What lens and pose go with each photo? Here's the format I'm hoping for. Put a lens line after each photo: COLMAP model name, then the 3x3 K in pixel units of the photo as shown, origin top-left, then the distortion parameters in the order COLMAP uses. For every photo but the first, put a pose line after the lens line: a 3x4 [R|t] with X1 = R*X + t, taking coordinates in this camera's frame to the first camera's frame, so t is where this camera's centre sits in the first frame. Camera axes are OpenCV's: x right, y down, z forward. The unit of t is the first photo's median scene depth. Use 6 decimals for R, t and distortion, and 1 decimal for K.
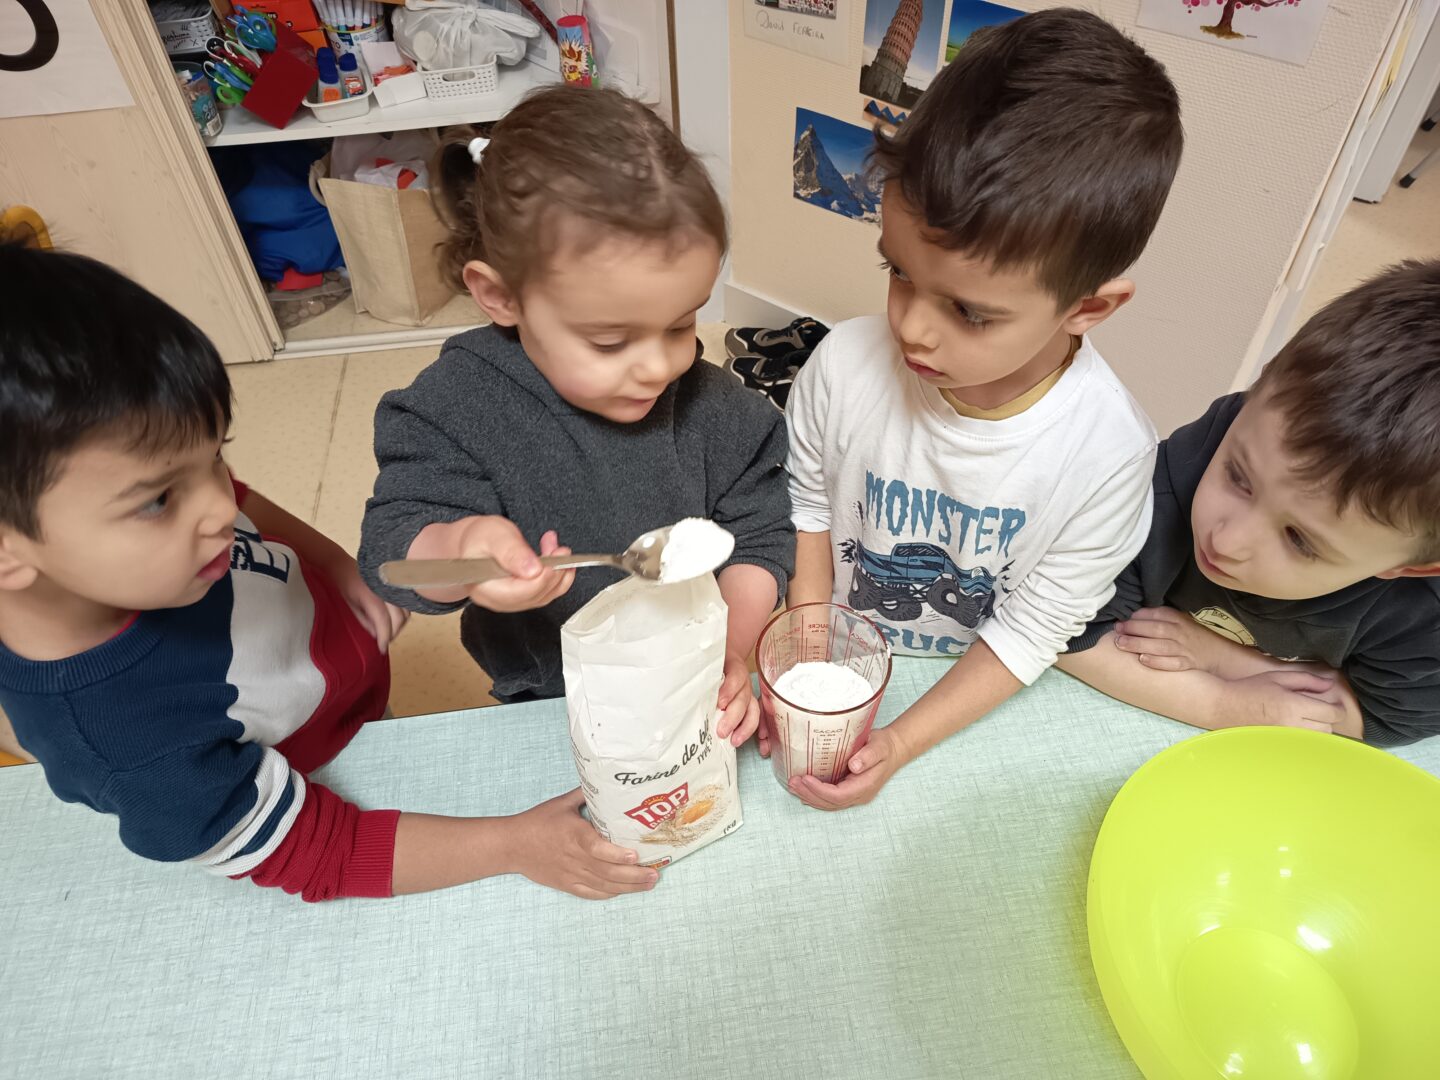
lens RADIAL K [[1026.8, 0, 707.2], [0, 1026.8, 546.8], [0, 0, 1]] dist [0.023084, -0.008670]
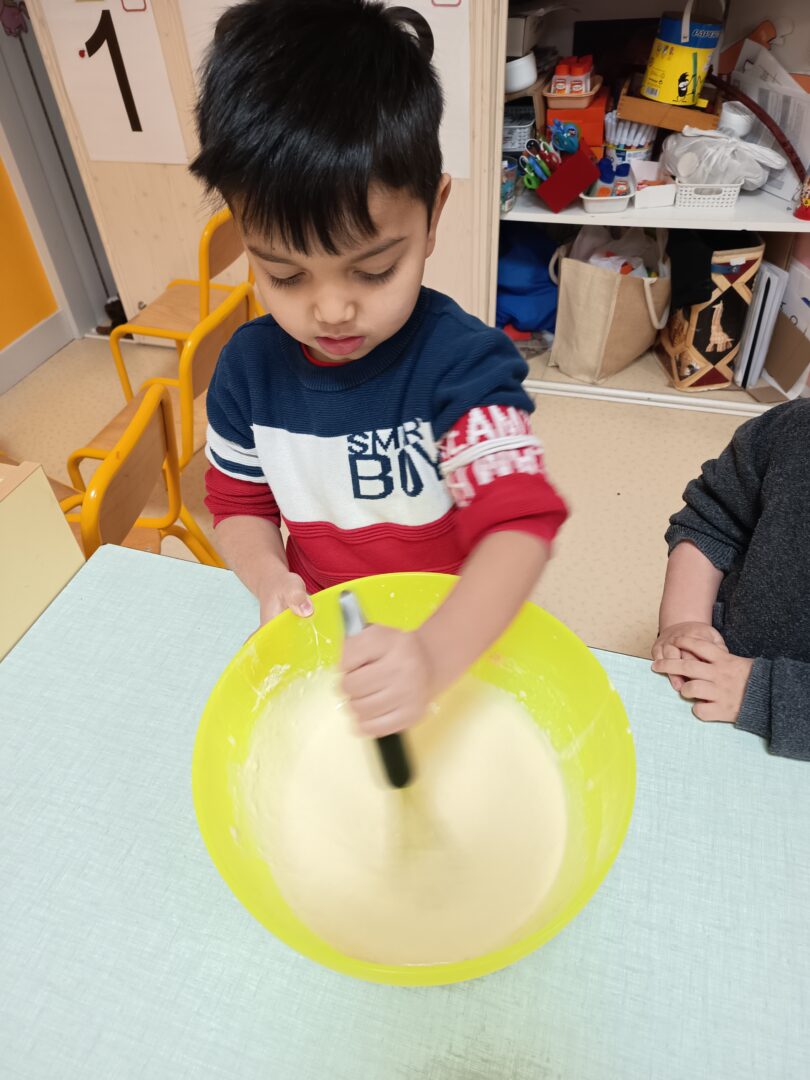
lens RADIAL K [[770.1, 0, 401.3], [0, 770.1, 541.2], [0, 0, 1]] dist [0.023084, -0.008670]
pose [[0.903684, 0.274090, -0.328982, -0.155259], [-0.294454, 0.955581, -0.012699, 0.061539], [0.310888, 0.108346, 0.944251, 0.062390]]
